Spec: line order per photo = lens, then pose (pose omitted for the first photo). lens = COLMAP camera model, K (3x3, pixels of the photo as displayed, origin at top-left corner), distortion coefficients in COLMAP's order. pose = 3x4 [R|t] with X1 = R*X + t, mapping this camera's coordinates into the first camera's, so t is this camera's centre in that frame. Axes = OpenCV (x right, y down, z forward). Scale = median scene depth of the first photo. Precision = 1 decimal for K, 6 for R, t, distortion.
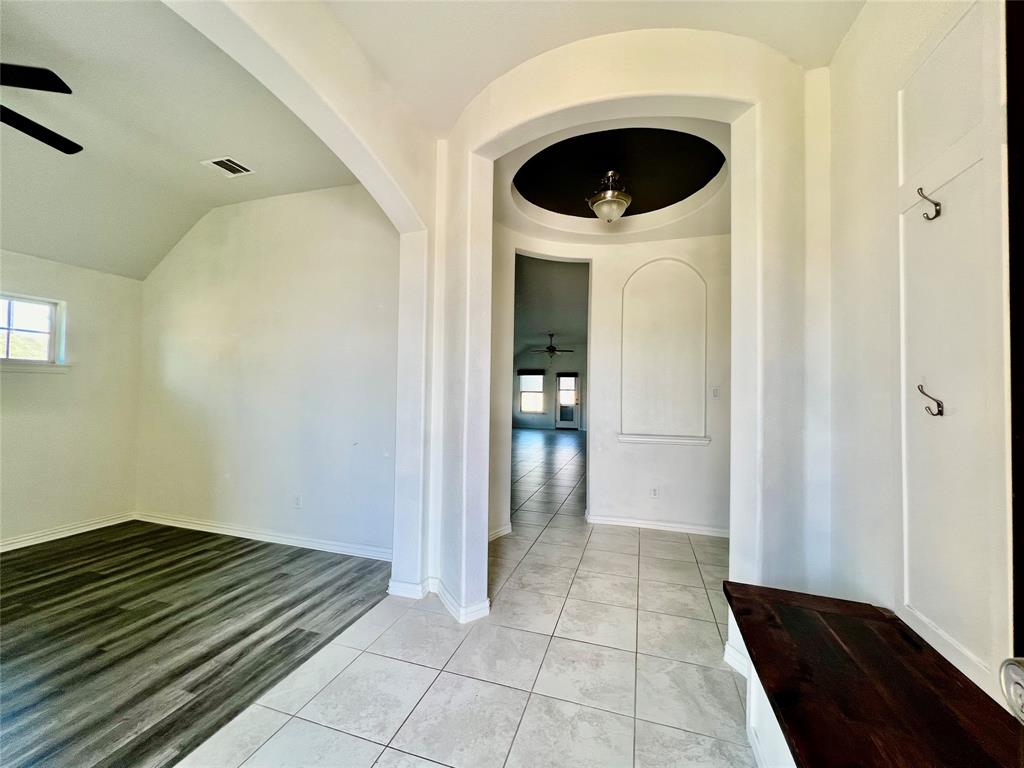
lens RADIAL K [[411.0, 0, 514.2], [0, 411.0, 381.4], [0, 0, 1]] dist [-0.002340, -0.000160]
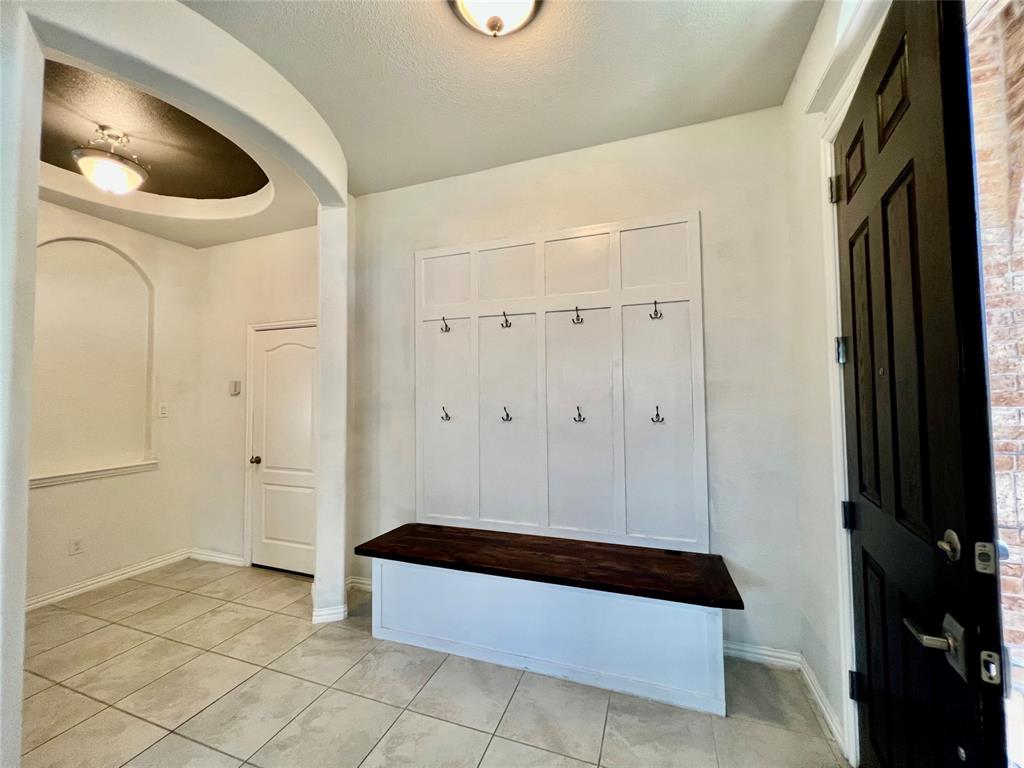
lens RADIAL K [[409.0, 0, 510.3], [0, 409.0, 381.4], [0, 0, 1]] dist [0.000180, 0.000118]
pose [[0.034243, 0.022859, 0.999152, -0.895568], [-0.016009, 0.999623, -0.022321, -0.062913], [-0.999285, -0.015231, 0.034596, 0.429536]]
